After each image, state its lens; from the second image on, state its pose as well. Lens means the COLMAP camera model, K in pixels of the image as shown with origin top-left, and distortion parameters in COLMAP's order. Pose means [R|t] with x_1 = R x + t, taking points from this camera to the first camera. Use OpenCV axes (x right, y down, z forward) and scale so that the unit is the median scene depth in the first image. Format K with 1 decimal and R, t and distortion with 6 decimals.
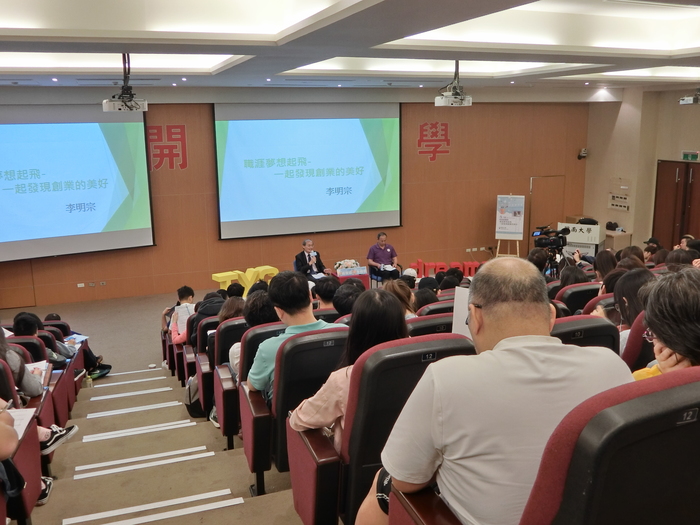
lens RADIAL K [[634.1, 0, 350.0], [0, 634.1, 262.5], [0, 0, 1]] dist [-0.060752, -0.003854]
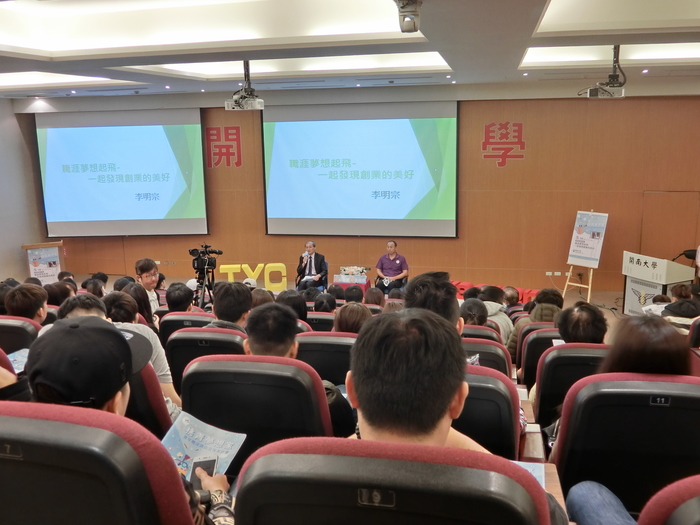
lens RADIAL K [[634.1, 0, 350.0], [0, 634.1, 262.5], [0, 0, 1]] dist [-0.060752, -0.003854]
pose [[0.842154, 0.110770, -0.527738, 0.454257], [-0.106848, 0.993548, 0.038034, -0.042401], [0.528545, 0.024357, 0.848556, 0.164549]]
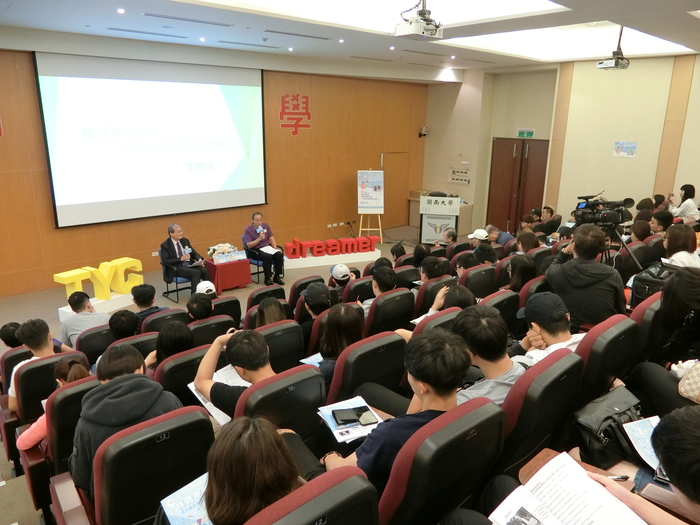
lens RADIAL K [[502.0, 0, 350.0], [0, 502.0, 262.5], [0, 0, 1]] dist [-0.053729, 0.009035]
pose [[0.932561, -0.070861, 0.353990, -0.078231], [0.049891, 0.996435, 0.068030, -0.015897], [-0.357548, -0.045781, 0.932772, 0.266248]]
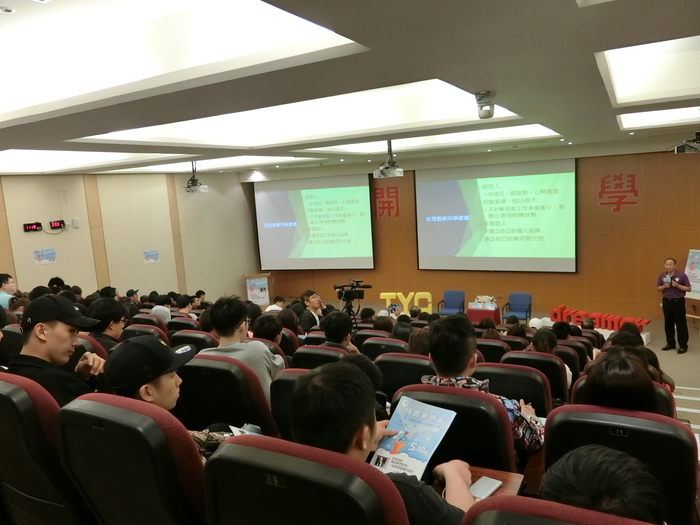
lens RADIAL K [[501.2, 0, 357.0], [0, 501.2, 264.2], [0, 0, 1]] dist [-0.039807, 0.002061]
pose [[0.659331, 0.086176, -0.746898, 0.485228], [-0.107161, 0.994039, 0.020093, -0.051553], [0.744177, 0.066791, 0.664635, 0.176366]]
